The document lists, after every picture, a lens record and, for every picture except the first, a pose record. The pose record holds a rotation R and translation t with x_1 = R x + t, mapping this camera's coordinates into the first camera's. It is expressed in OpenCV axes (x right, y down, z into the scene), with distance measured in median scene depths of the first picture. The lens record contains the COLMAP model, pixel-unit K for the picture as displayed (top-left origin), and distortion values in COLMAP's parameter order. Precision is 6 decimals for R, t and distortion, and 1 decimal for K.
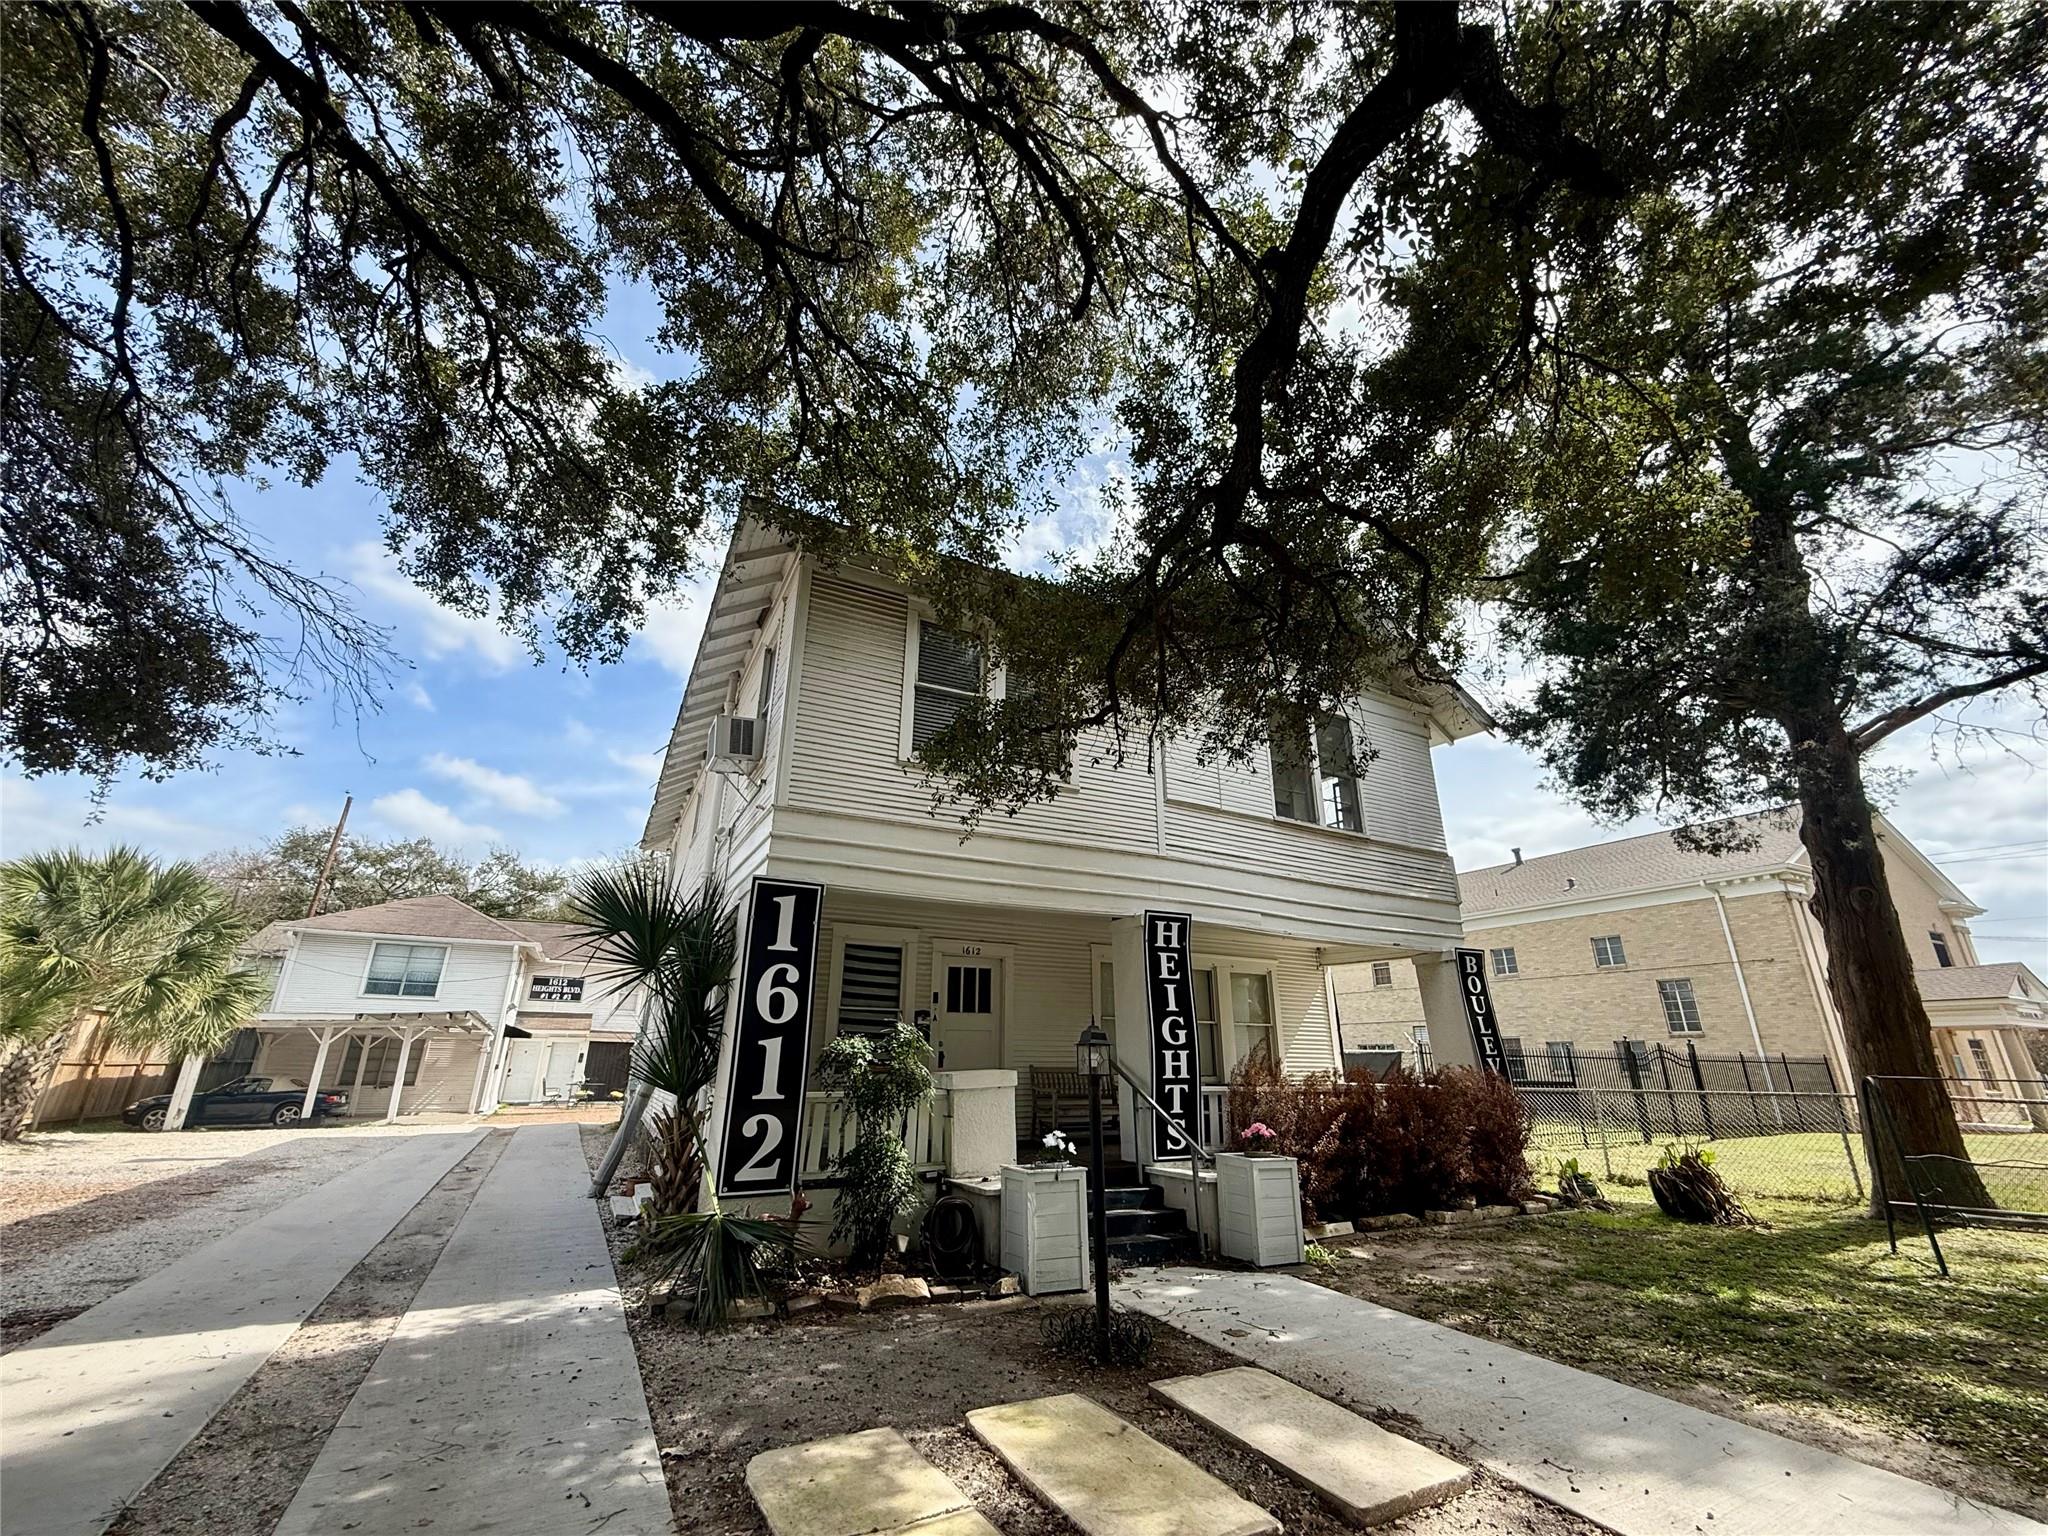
lens RADIAL K [[817.2, 0, 1021.1], [0, 817.2, 762.7], [0, 0, 1]] dist [-0.002342, 0.001194]
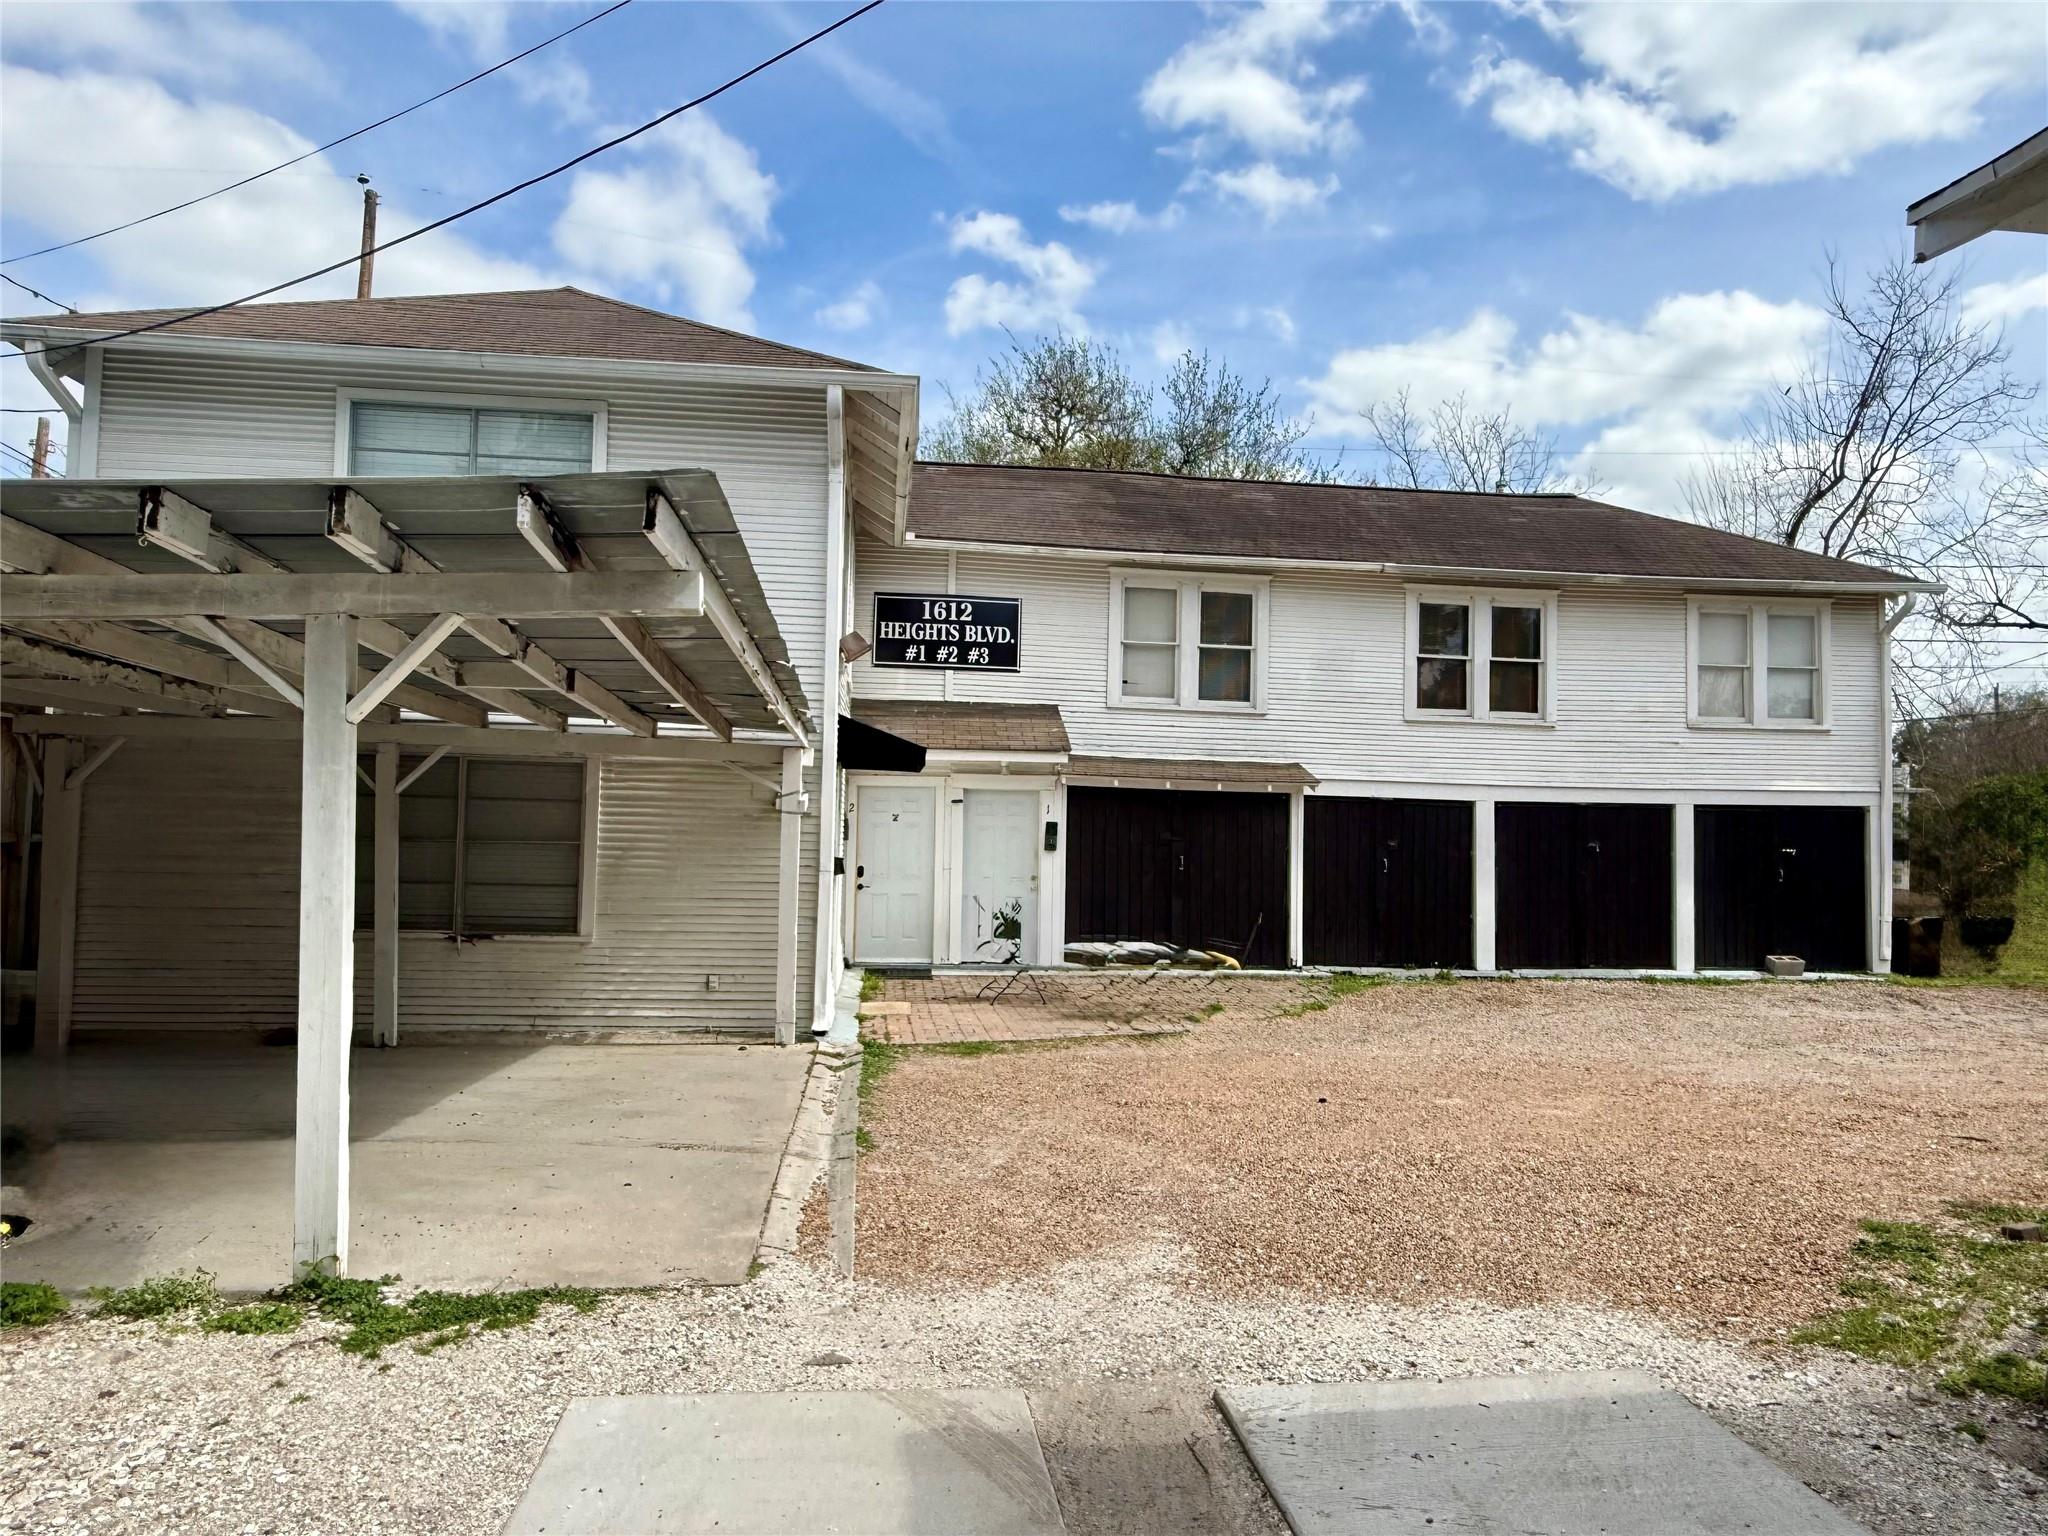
lens RADIAL K [[1302.5, 0, 1017.8], [0, 1302.5, 771.9], [0, 0, 1]] dist [-0.000965, -0.000772]
pose [[0.931420, -0.010639, -0.363791, -1.223131], [0.117206, 0.955089, 0.272153, 0.663000], [0.344557, -0.296127, 0.890836, 1.845364]]
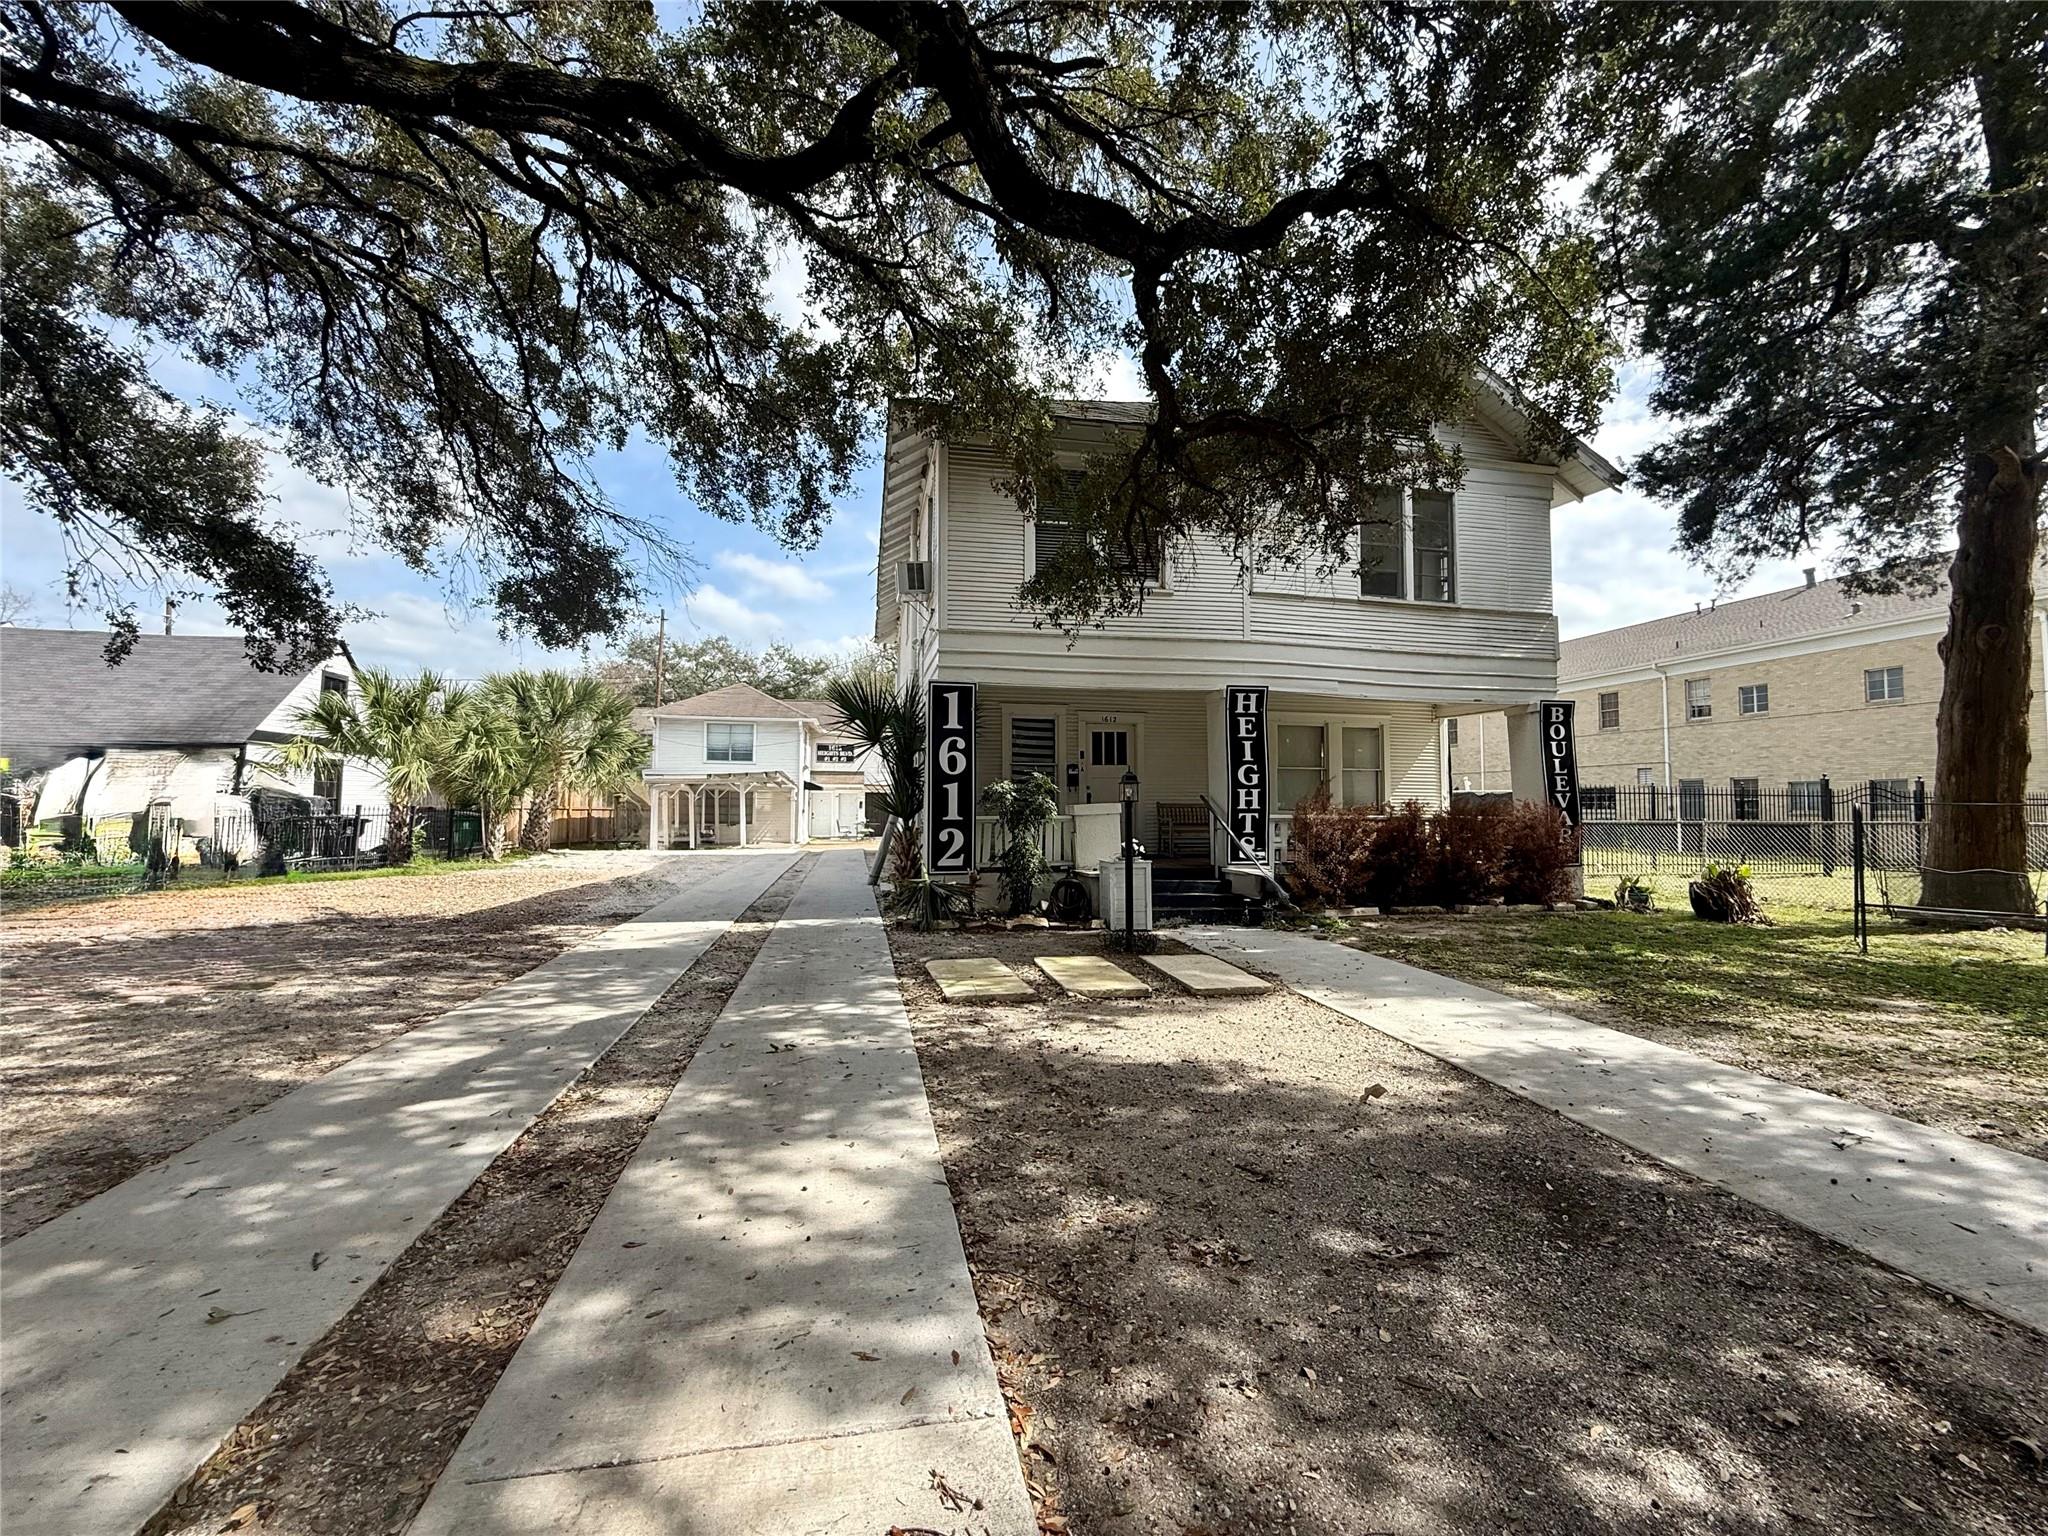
lens RADIAL K [[817.2, 0, 1018.9], [0, 817.2, 765.8], [0, 0, 1]] dist [-0.002342, 0.001194]
pose [[0.958909, -0.019813, -0.283021, 0.198484], [0.101998, 0.954938, 0.278730, -0.088931], [0.264745, -0.296145, 0.917719, -0.295145]]
